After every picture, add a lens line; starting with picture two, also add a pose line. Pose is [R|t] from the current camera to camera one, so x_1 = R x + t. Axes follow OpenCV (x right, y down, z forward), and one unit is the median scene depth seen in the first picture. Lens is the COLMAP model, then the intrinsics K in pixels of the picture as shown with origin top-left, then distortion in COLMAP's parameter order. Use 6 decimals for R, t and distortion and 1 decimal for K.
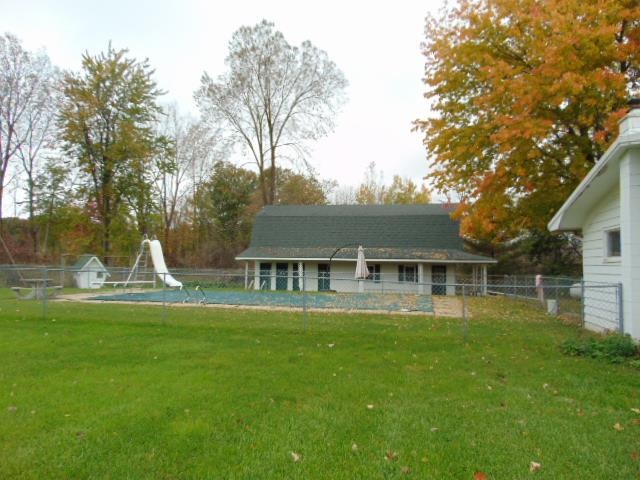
lens RADIAL K [[471.3, 0, 320.0], [0, 471.3, 240.0], [0, 0, 1]] dist [-0.001514, 0.000213]
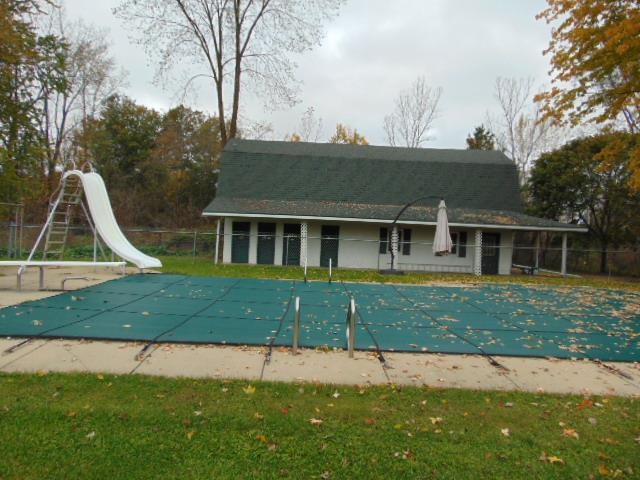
lens RADIAL K [[463.0, 0, 320.2], [0, 463.0, 229.1], [0, 0, 1]] dist [0.006018, 0.000409]
pose [[0.969937, 0.022478, 0.242316, -0.166968], [-0.038414, 0.997383, 0.061243, 0.014090], [-0.240305, -0.068710, 0.968263, 0.340854]]
